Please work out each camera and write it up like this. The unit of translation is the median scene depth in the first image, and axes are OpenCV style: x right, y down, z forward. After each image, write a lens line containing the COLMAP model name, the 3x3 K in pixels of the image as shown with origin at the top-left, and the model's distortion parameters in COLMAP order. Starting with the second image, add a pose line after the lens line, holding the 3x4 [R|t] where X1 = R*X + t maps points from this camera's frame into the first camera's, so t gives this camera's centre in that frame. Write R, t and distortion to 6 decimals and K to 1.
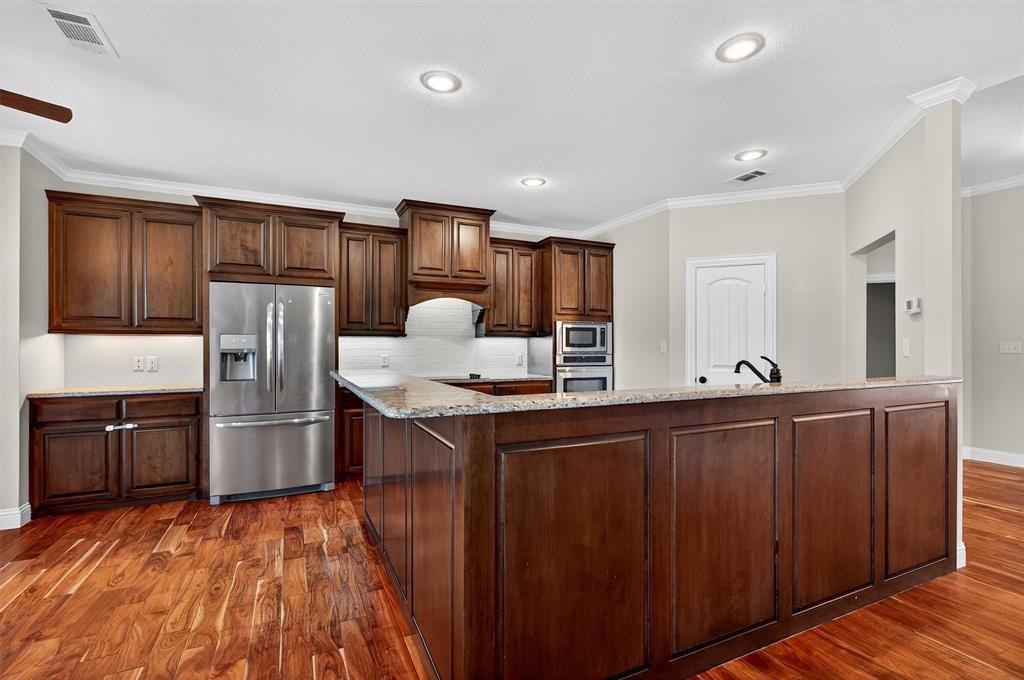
lens RADIAL K [[446.7, 0, 512.0], [0, 446.7, 340.0], [0, 0, 1]] dist [0.002154, 0.000209]
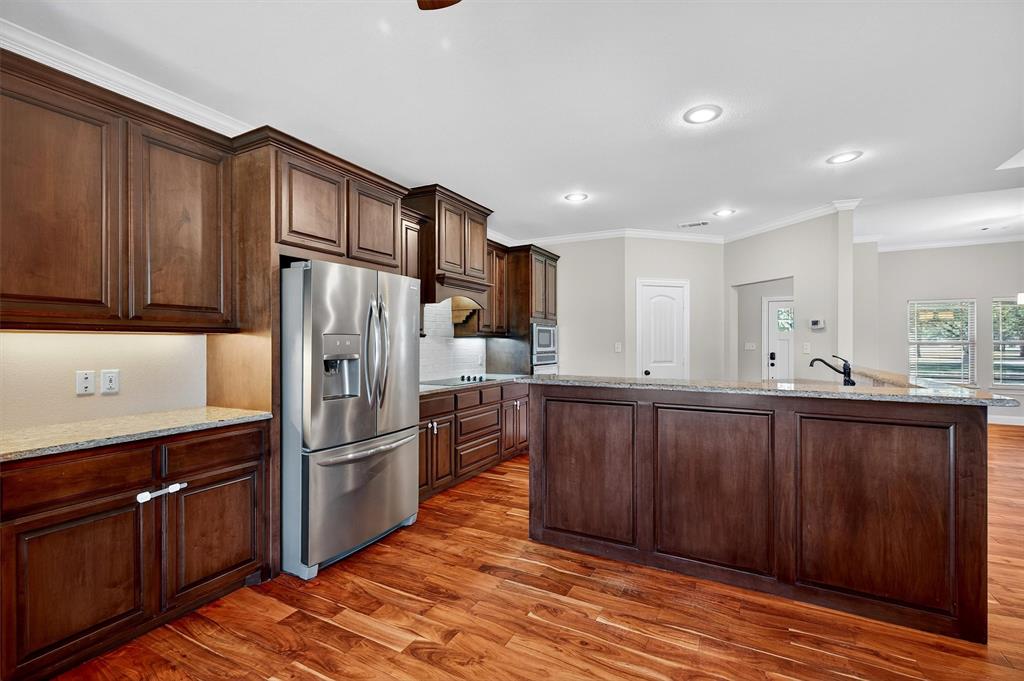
lens RADIAL K [[428.5, 0, 512.0], [0, 428.5, 340.5], [0, 0, 1]] dist [0.001577, 0.000199]
pose [[0.819261, 0.004383, 0.573404, -0.803513], [-0.008642, 0.999952, 0.004703, -0.008888], [-0.573355, -0.008808, 0.819260, 0.277705]]
